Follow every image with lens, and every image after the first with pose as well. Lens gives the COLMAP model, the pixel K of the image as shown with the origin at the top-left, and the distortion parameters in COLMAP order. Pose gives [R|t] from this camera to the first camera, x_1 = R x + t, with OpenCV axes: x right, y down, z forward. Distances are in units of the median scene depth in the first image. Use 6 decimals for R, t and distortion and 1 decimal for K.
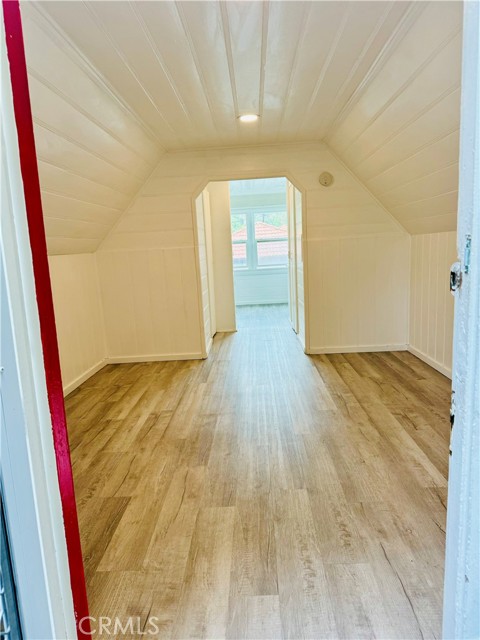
lens RADIAL K [[447.5, 0, 242.2], [0, 447.5, 320.8], [0, 0, 1]] dist [0.008930, 0.000680]
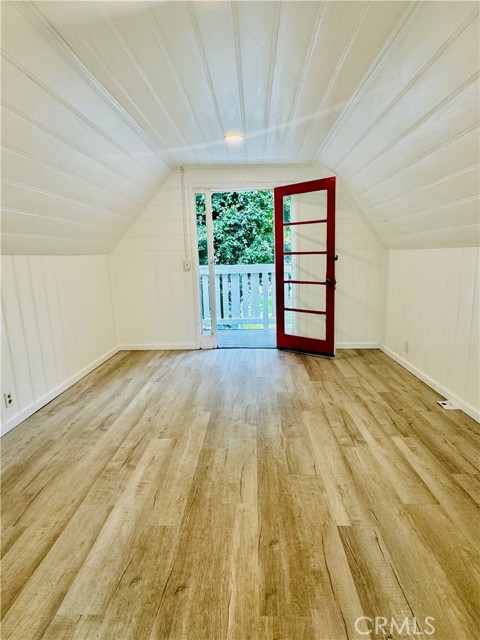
lens RADIAL K [[357.6, 0, 239.4], [0, 357.6, 319.4], [0, 0, 1]] dist [-0.041912, 0.000013]
pose [[-0.997007, 0.073091, 0.025189, -0.000731], [0.077309, 0.941223, 0.328821, -0.267085], [0.000325, 0.329784, -0.944056, 1.673623]]
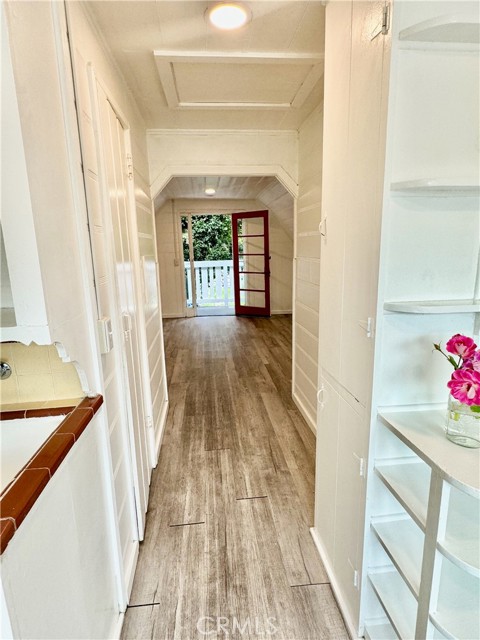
lens RADIAL K [[357.6, 0, 239.1], [0, 357.6, 320.5], [0, 0, 1]] dist [-0.041912, 0.000013]
pose [[-0.989417, 0.099941, -0.105194, 0.111351], [0.055574, 0.930707, 0.361520, -0.454124], [0.134035, 0.351848, -0.926411, 2.458499]]
